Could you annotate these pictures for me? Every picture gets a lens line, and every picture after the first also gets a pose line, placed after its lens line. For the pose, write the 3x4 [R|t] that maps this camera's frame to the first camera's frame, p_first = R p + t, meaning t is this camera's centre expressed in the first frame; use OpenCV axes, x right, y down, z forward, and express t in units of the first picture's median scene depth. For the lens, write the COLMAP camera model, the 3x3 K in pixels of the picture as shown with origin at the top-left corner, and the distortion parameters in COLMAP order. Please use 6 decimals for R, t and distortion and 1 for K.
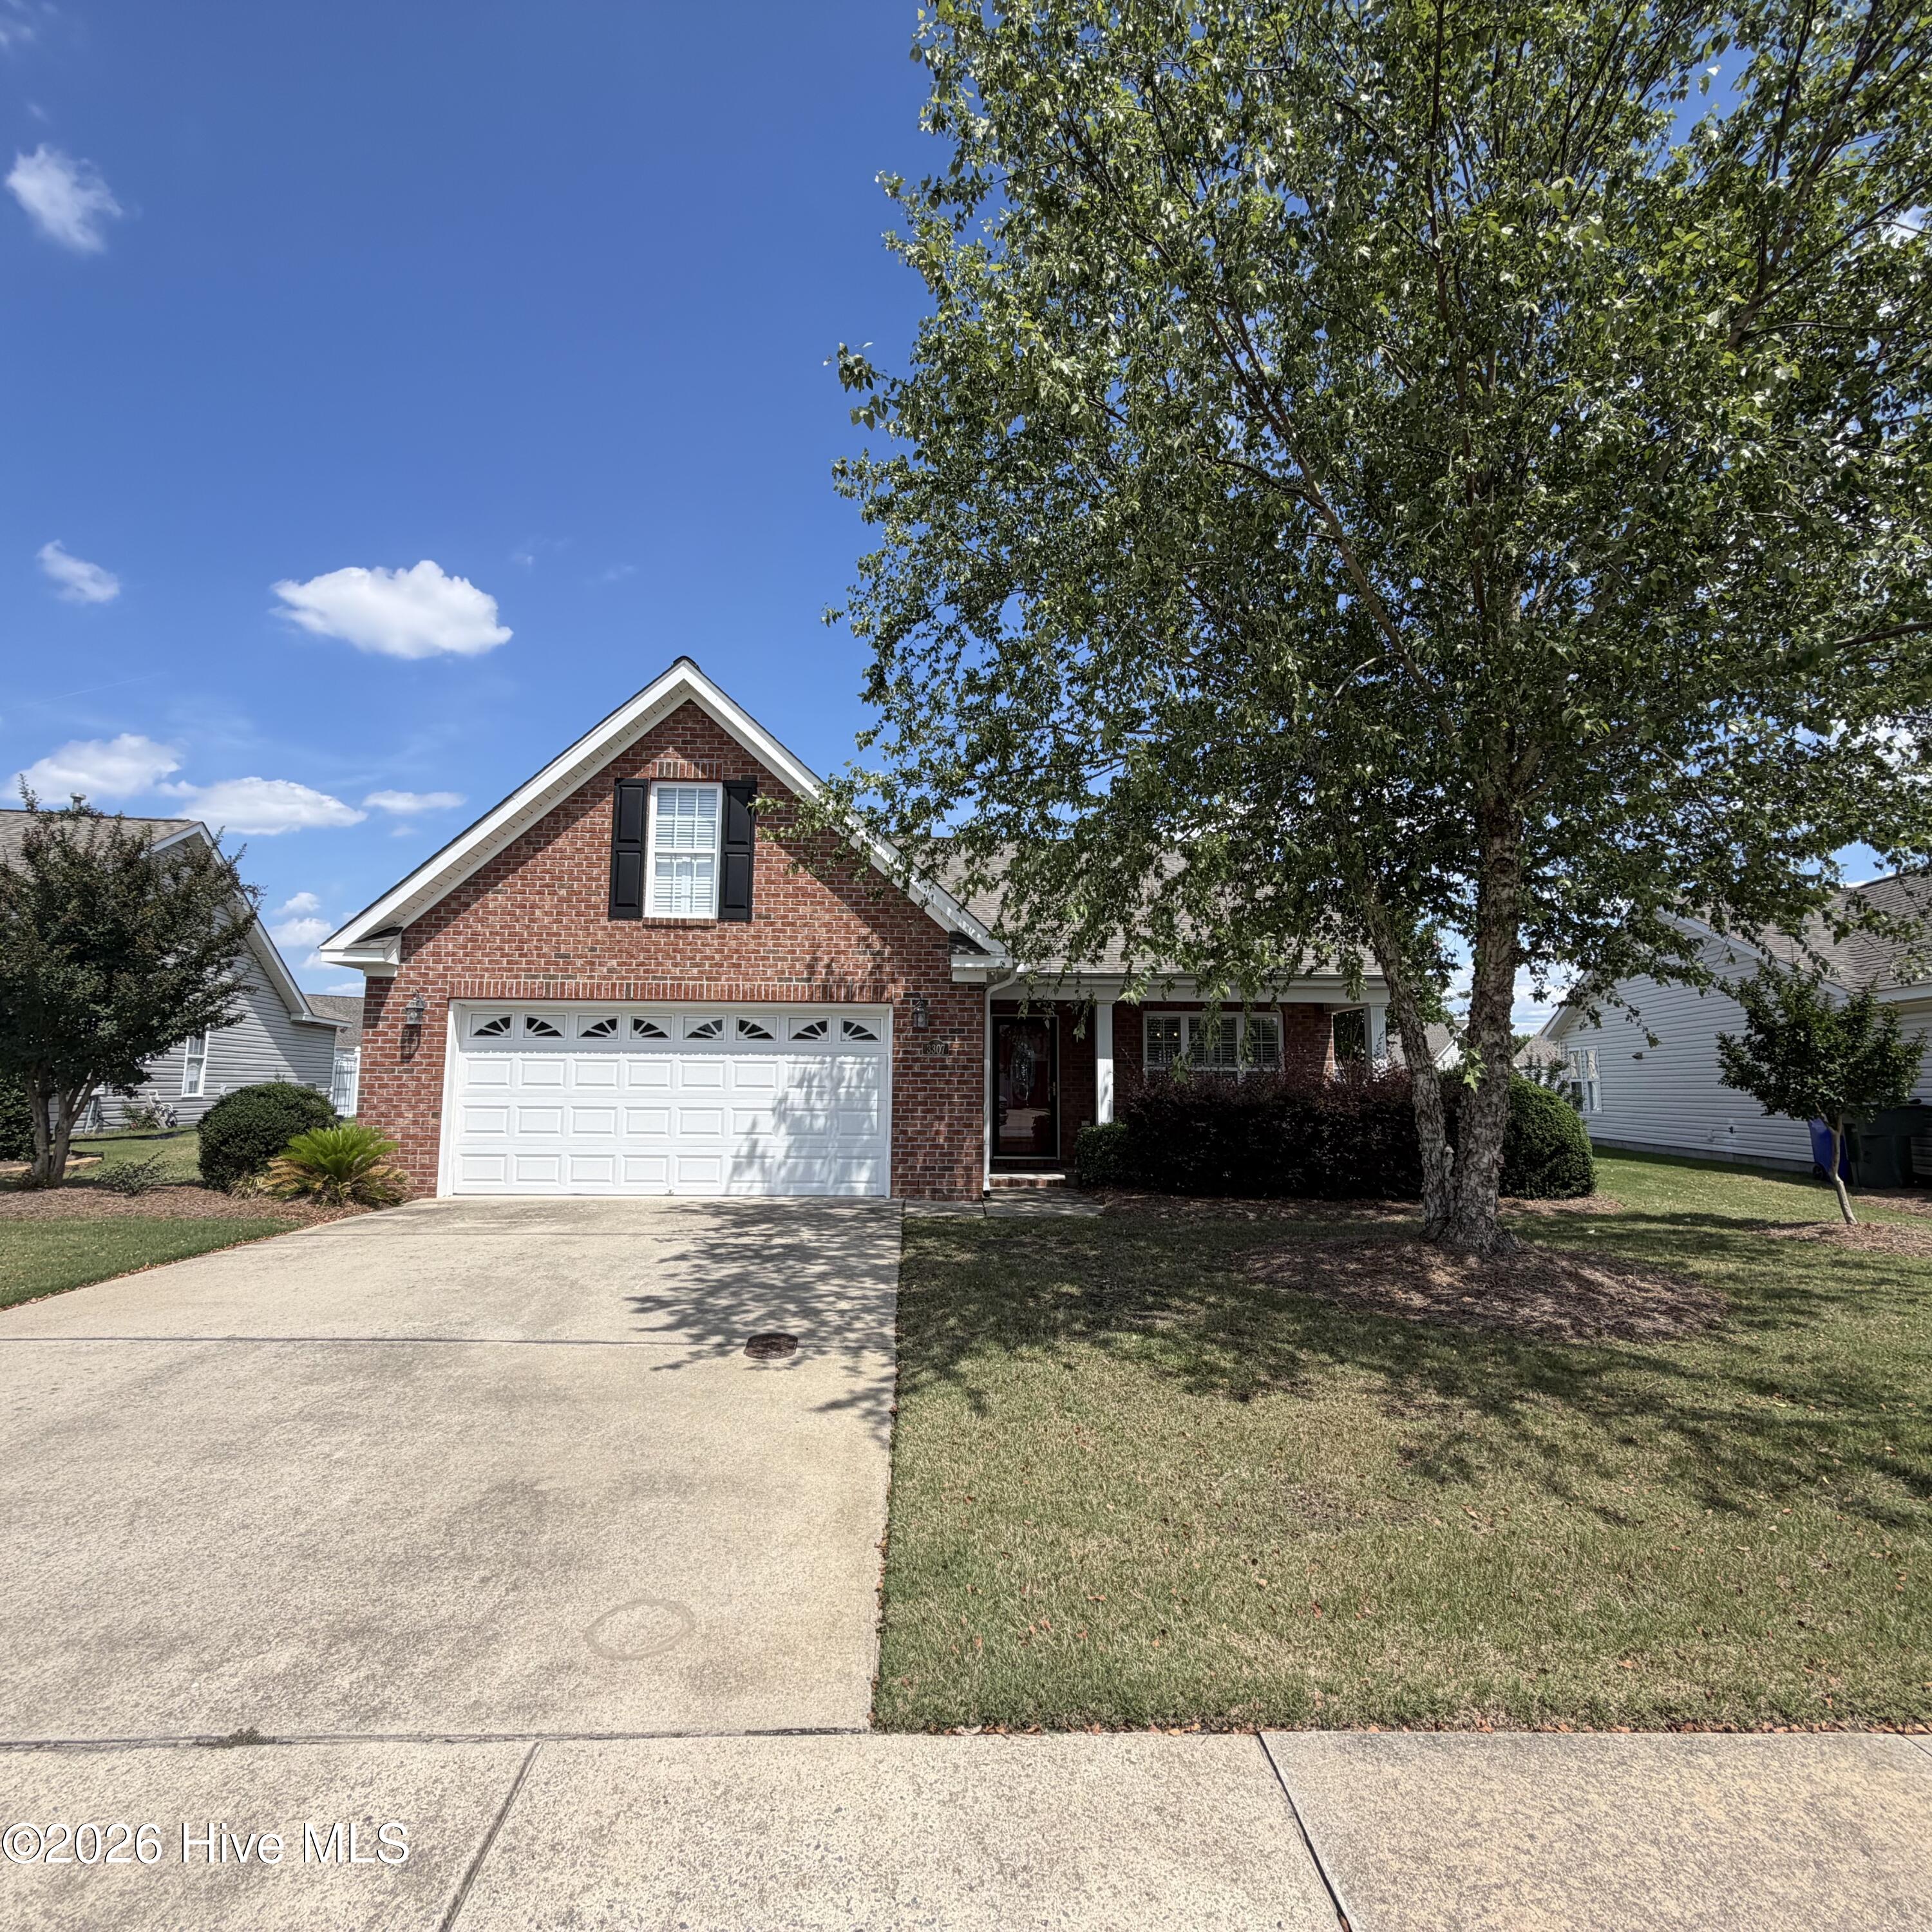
lens RADIAL K [[977.0, 0, 966.0], [0, 977.0, 972.8], [0, 0, 1]] dist [0.000081, -0.001638]
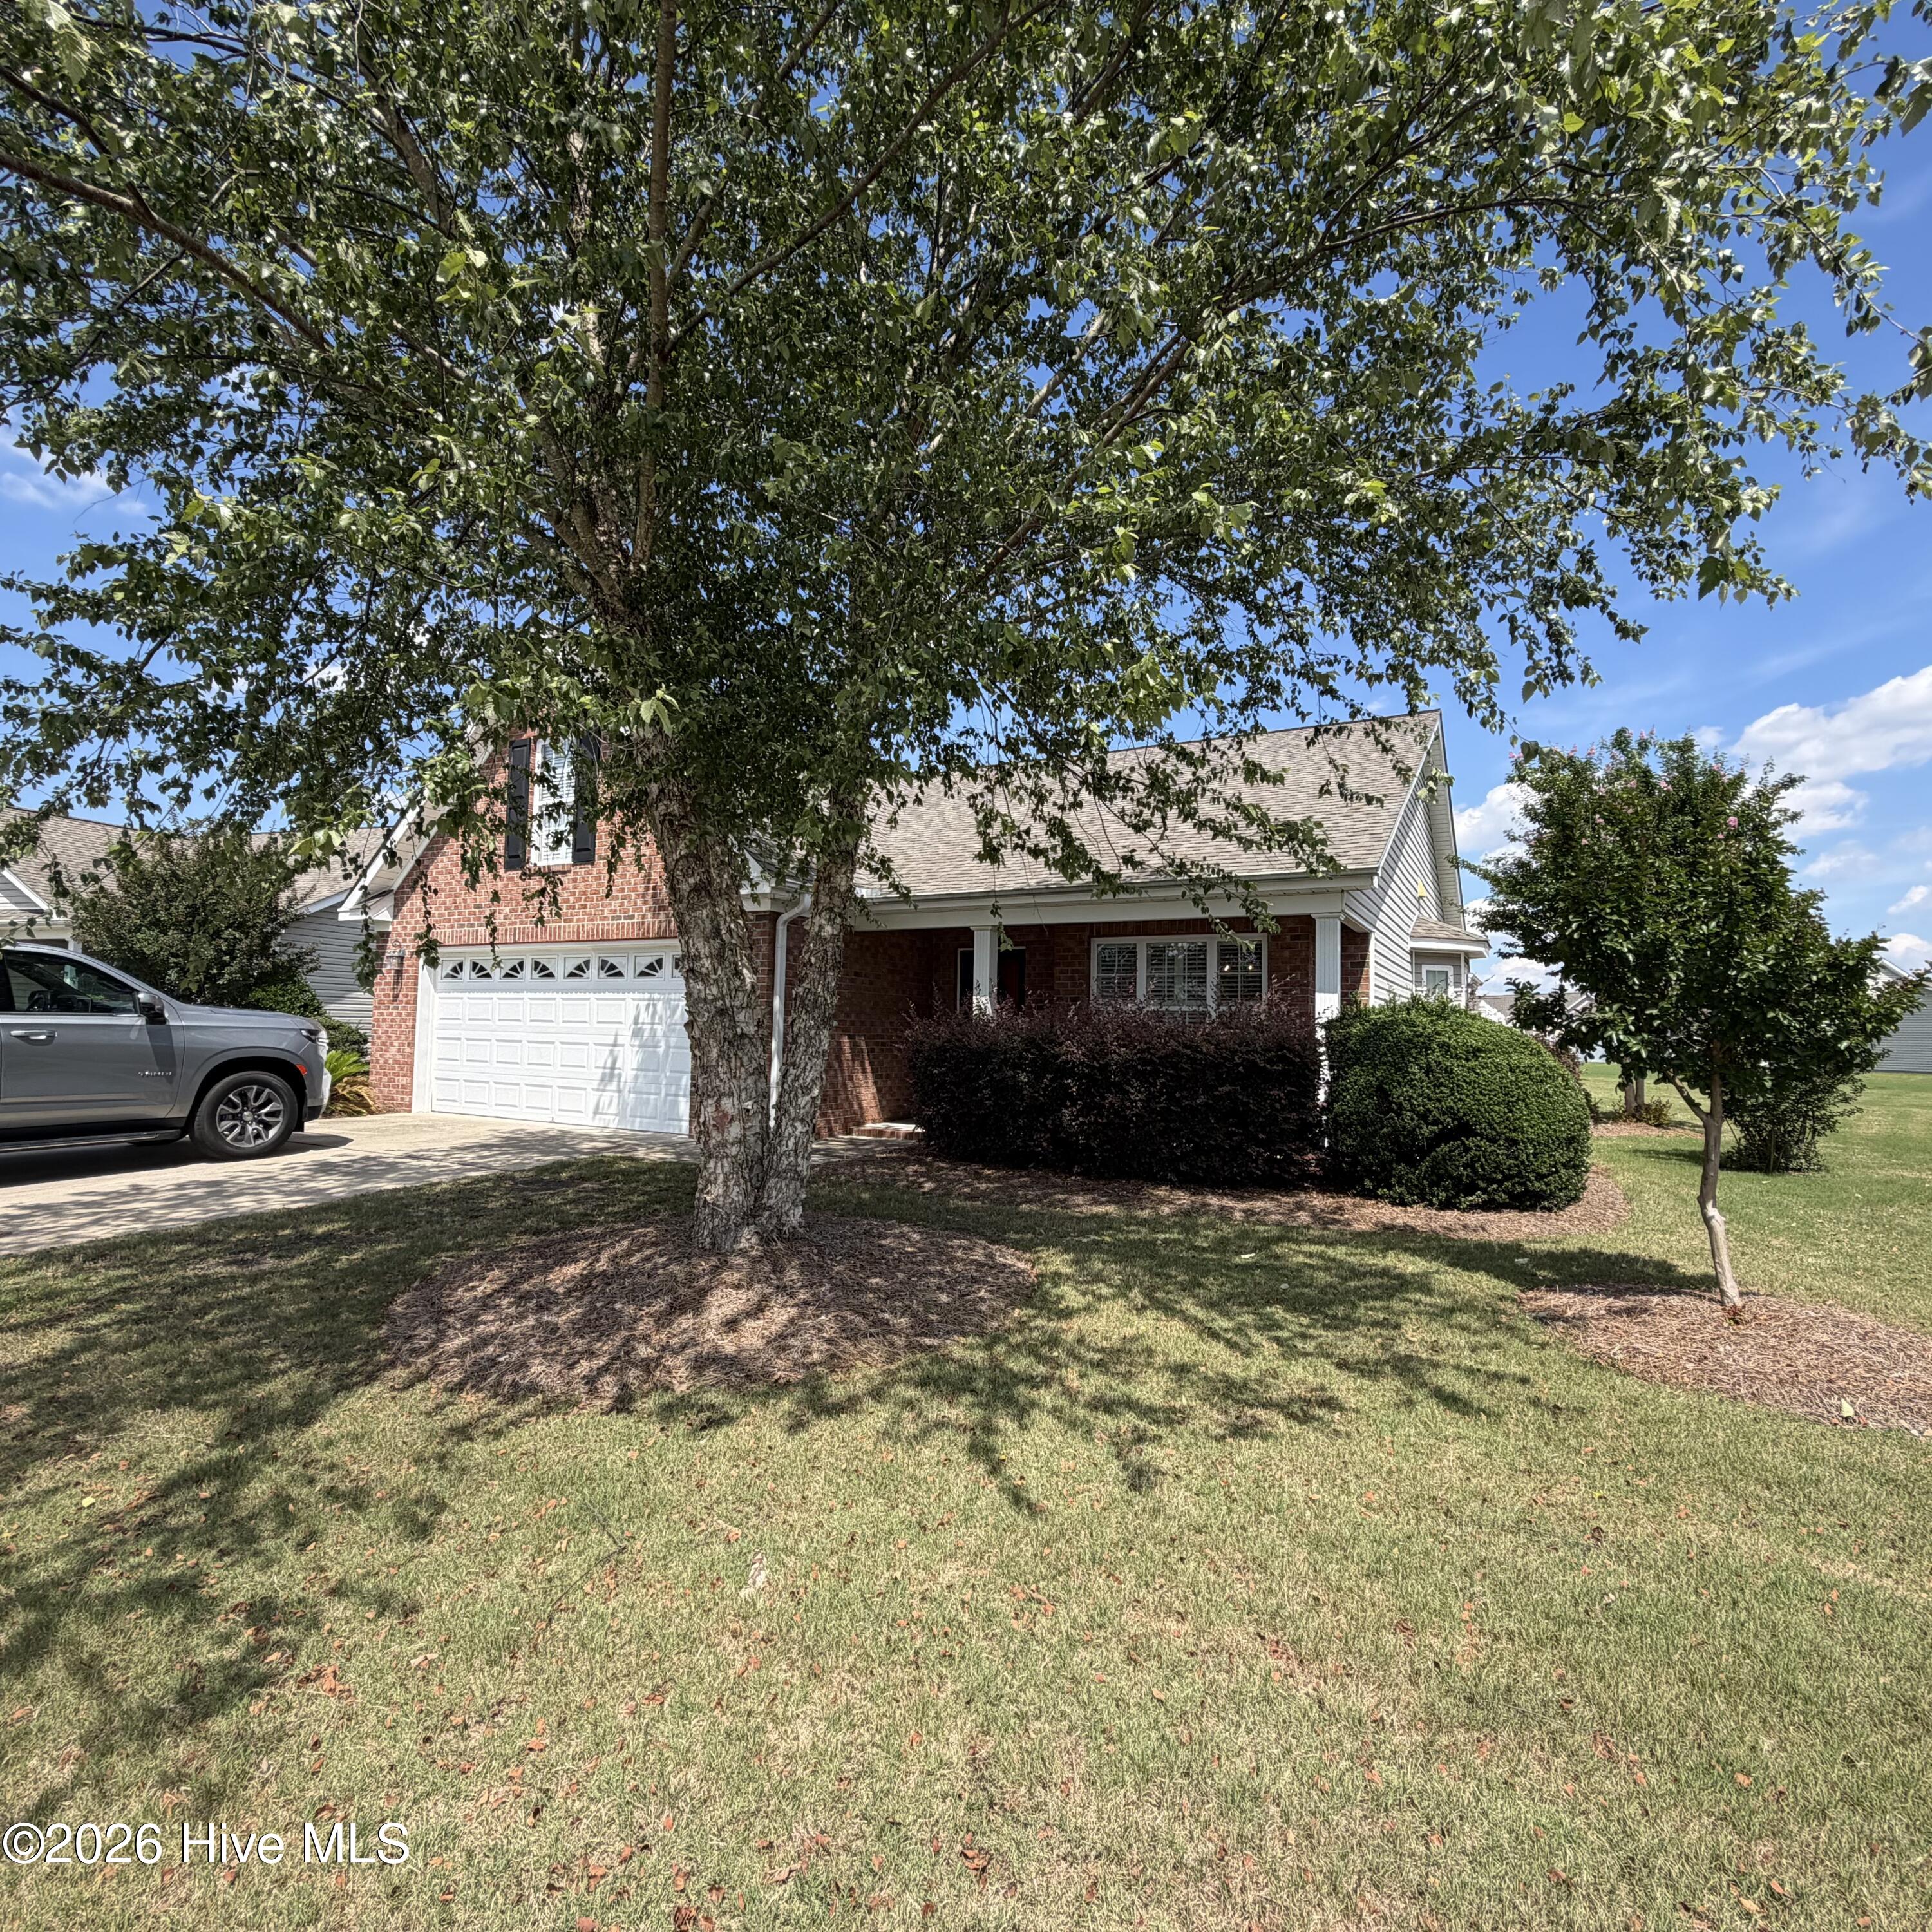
lens RADIAL K [[983.2, 0, 966.0], [0, 983.2, 966.0], [0, 0, 1]] dist [0.010639, -0.010520]
pose [[0.864402, -0.022753, -0.502287, 0.659539], [0.044895, 0.998478, 0.032030, 0.040996], [0.500794, -0.050237, 0.864108, 0.299988]]
